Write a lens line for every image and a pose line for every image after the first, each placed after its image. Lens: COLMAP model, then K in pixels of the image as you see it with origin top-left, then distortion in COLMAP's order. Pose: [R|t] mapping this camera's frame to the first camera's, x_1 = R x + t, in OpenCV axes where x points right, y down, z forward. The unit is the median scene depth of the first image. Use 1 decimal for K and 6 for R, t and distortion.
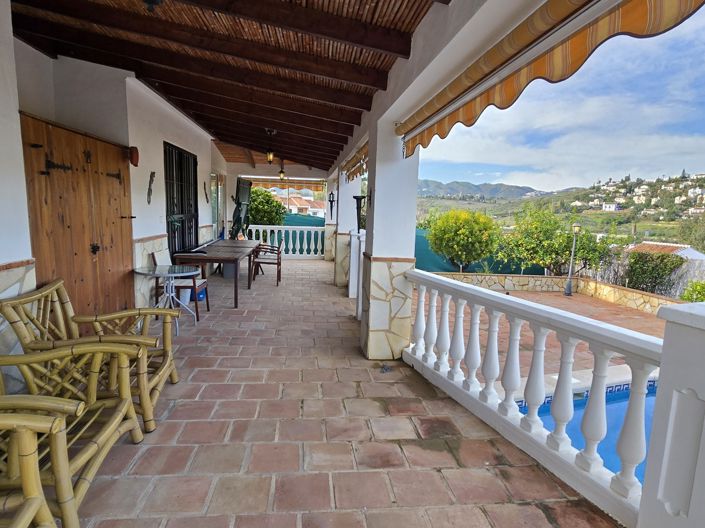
lens RADIAL K [[413.7, 0, 349.7], [0, 413.7, 264.5], [0, 0, 1]] dist [0.001988, -0.005378]
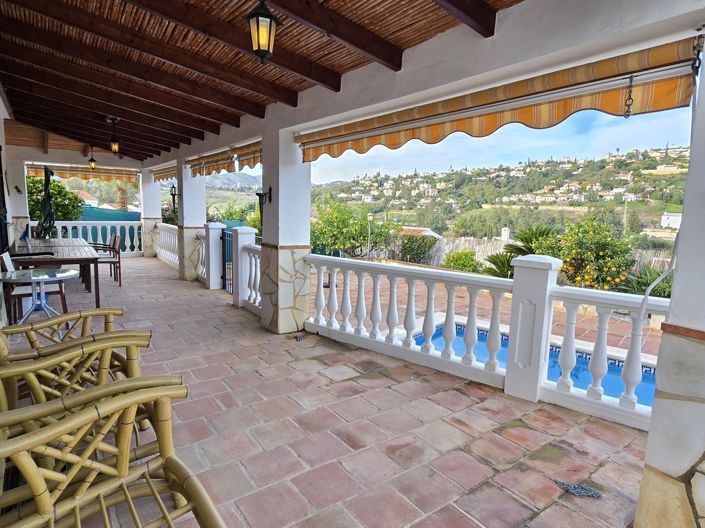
lens RADIAL K [[413.7, 0, 351.8], [0, 413.7, 261.6], [0, 0, 1]] dist [0.001988, -0.005378]
pose [[0.866948, -0.073228, 0.492990, -0.336324], [0.066067, 0.997303, 0.031956, 0.002593], [-0.494000, 0.004866, 0.869448, -0.112361]]
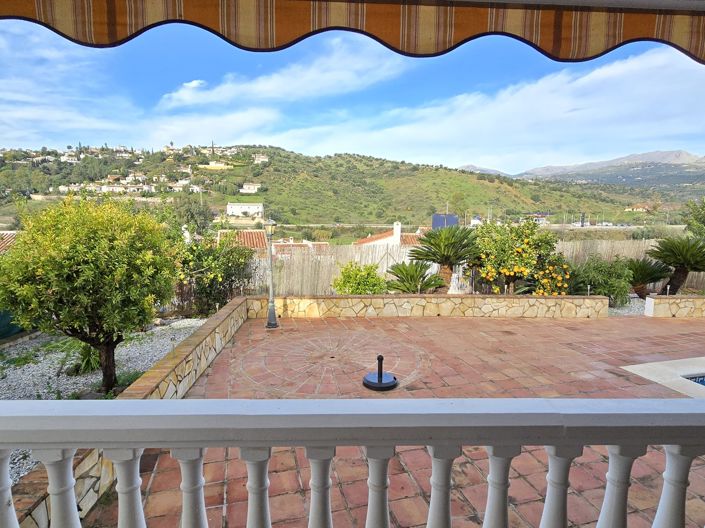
lens RADIAL K [[413.7, 0, 351.4], [0, 413.7, 266.1], [0, 0, 1]] dist [0.001988, -0.005378]
pose [[0.070879, -0.171265, 0.982672, -0.286078], [0.119398, 0.979524, 0.162105, -0.324698], [-0.990313, 0.105839, 0.089876, 2.345087]]
